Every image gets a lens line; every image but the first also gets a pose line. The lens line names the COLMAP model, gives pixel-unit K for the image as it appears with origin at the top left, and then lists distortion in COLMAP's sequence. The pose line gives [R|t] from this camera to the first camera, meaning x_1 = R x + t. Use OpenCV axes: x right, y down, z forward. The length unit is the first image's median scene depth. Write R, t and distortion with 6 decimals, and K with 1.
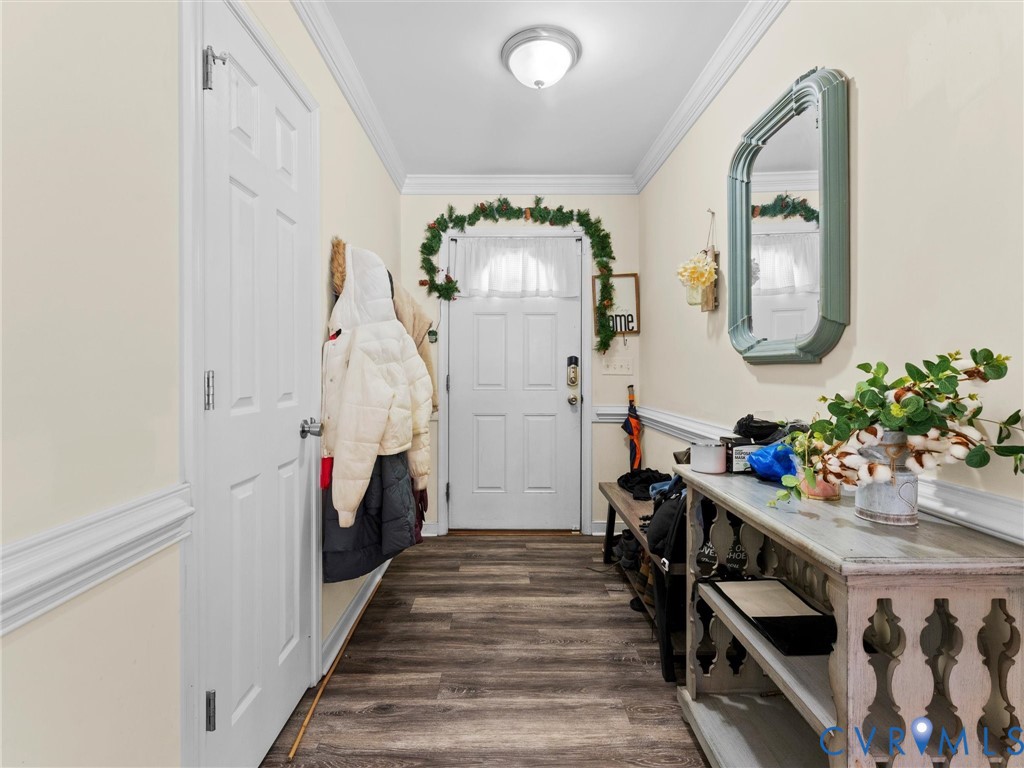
lens RADIAL K [[473.0, 0, 500.6], [0, 473.0, 372.2], [0, 0, 1]] dist [0.000067, -0.000705]
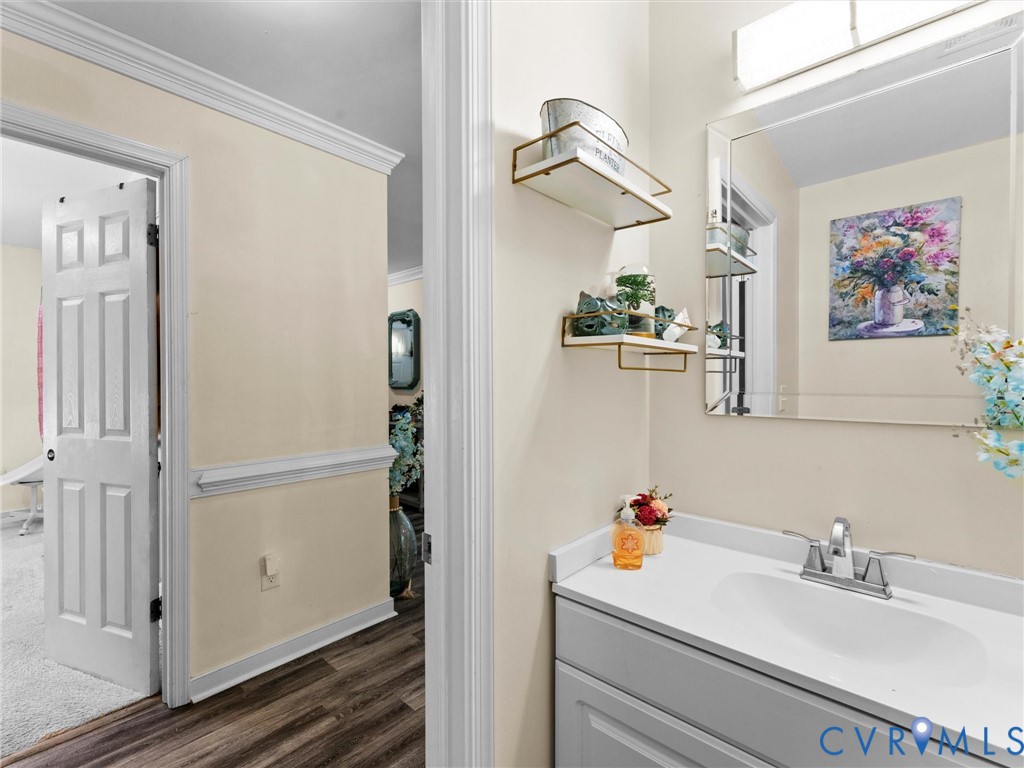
lens RADIAL K [[473.0, 0, 510.2], [0, 473.0, 386.0], [0, 0, 1]] dist [0.000067, -0.000705]
pose [[0.664627, -0.001097, 0.747175, -0.888886], [0.010746, 0.999910, -0.008090, -0.002878], [-0.747098, 0.013406, 0.664578, -1.136571]]
